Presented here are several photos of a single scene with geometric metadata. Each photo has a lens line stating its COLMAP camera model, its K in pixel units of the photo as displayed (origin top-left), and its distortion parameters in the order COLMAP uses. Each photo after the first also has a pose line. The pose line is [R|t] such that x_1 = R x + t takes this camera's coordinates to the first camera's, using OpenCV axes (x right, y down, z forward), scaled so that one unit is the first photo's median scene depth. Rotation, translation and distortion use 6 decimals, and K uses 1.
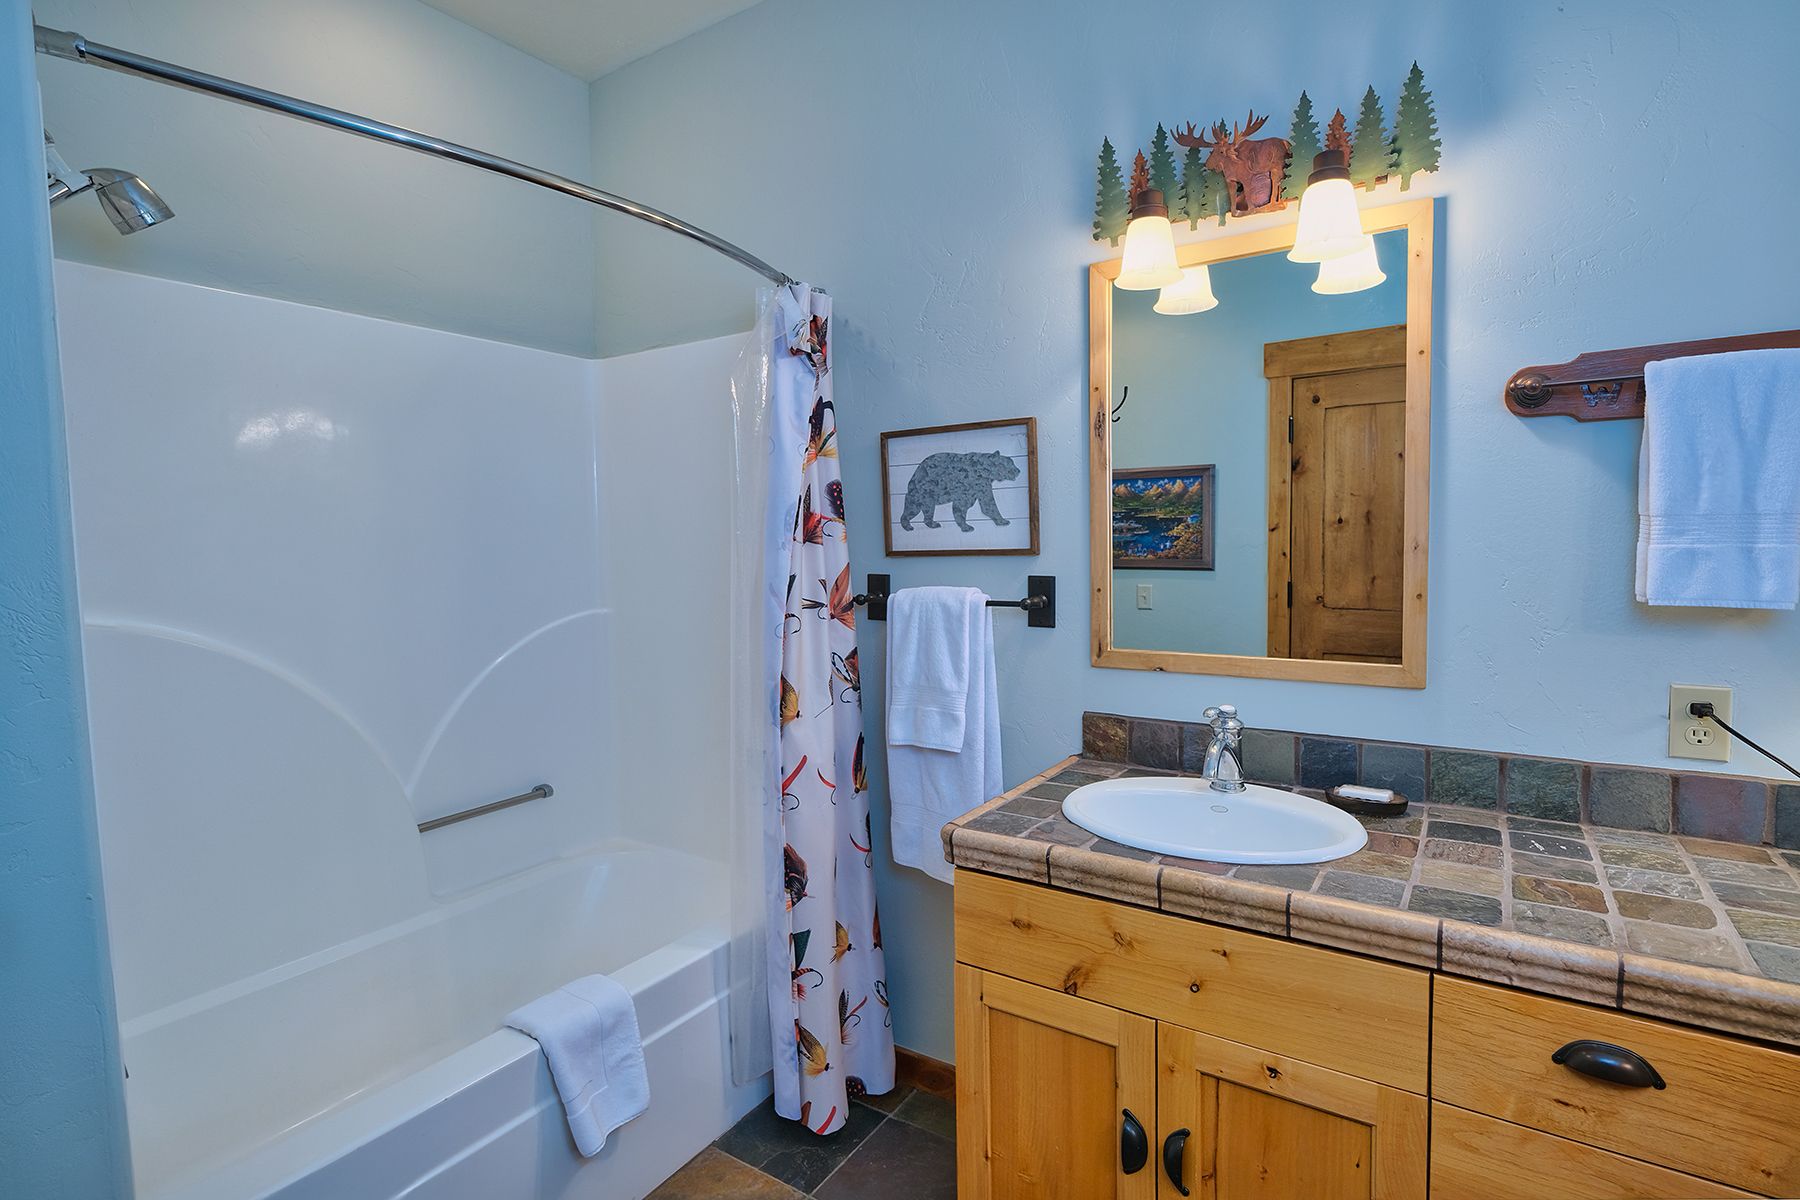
lens RADIAL K [[887.4, 0, 900.0], [0, 887.4, 600.0], [0, 0, 1]] dist [0.002150, -0.000033]
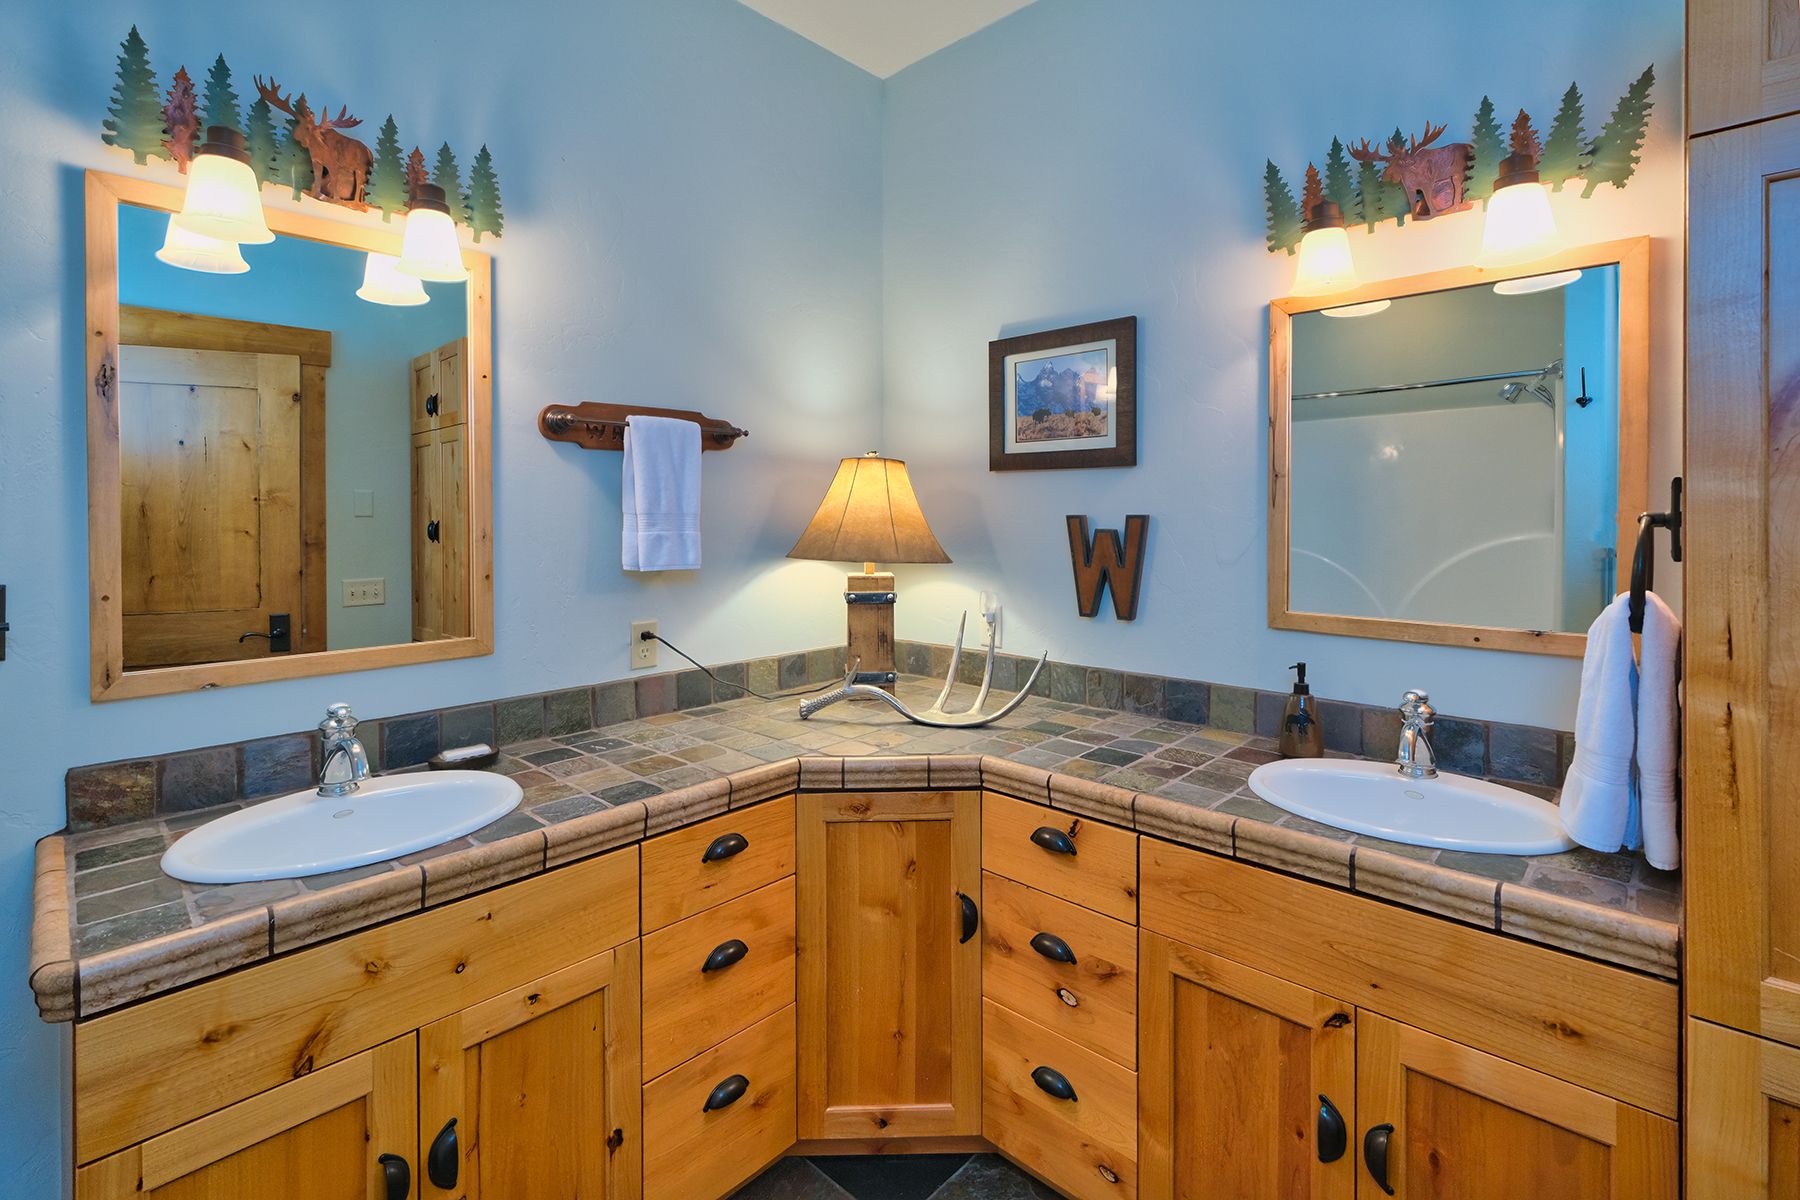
lens RADIAL K [[814.5, 0, 900.0], [0, 814.5, 543.1], [0, 0, 1]] dist [-0.001719, 0.000012]
pose [[0.169422, -0.014788, 0.985433, -0.449572], [0.075511, 0.997143, 0.001982, -0.011108], [-0.982646, 0.074076, 0.170055, 0.282736]]
